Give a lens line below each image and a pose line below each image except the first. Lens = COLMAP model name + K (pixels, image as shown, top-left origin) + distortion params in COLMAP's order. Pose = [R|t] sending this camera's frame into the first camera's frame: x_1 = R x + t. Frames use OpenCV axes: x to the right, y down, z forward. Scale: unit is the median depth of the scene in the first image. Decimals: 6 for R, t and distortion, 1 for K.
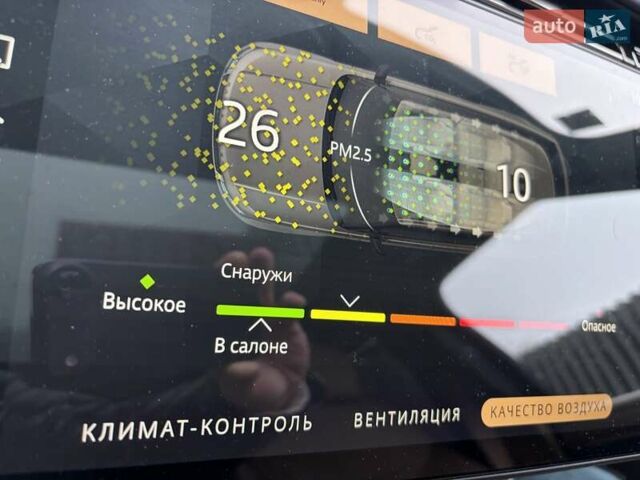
lens RADIAL K [[487.9, 0, 306.8], [0, 487.9, 246.7], [0, 0, 1]] dist [-0.006260, 0.000232]
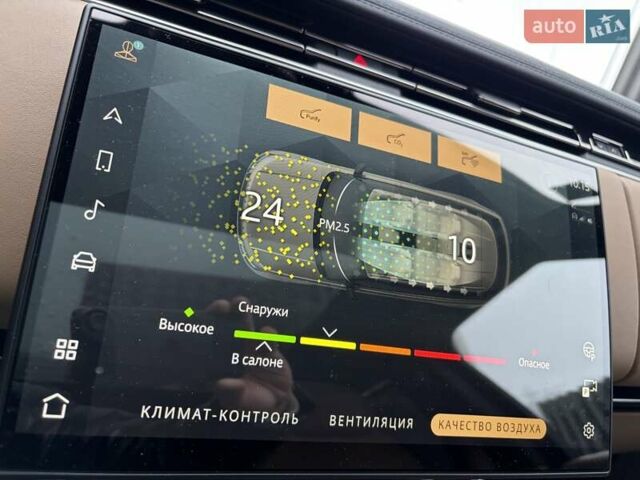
lens RADIAL K [[508.7, 0, 316.7], [0, 508.7, 239.8], [0, 0, 1]] dist [0.003157, 0.001835]
pose [[0.999160, 0.029578, -0.028371, 0.089262], [-0.032398, 0.993973, -0.104724, 0.001952], [0.025103, 0.105555, 0.994097, -0.497250]]
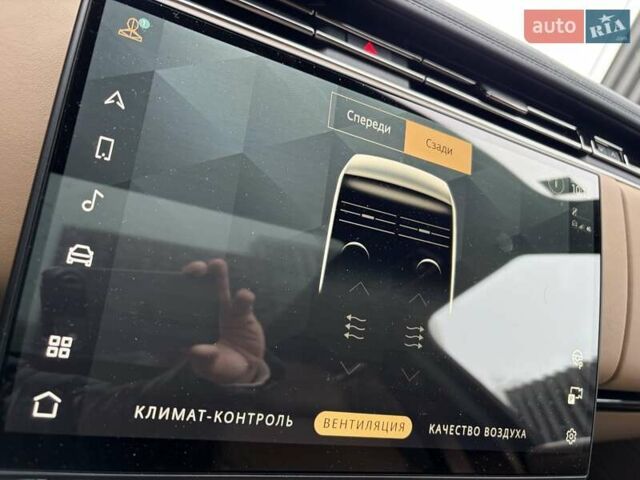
lens RADIAL K [[508.7, 0, 316.7], [0, 508.7, 239.8], [0, 0, 1]] dist [0.003157, 0.001835]
pose [[0.995988, 0.088351, 0.014221, 0.012335], [-0.087583, 0.995014, -0.047706, -0.087556], [-0.018365, 0.046269, 0.998760, -0.462475]]
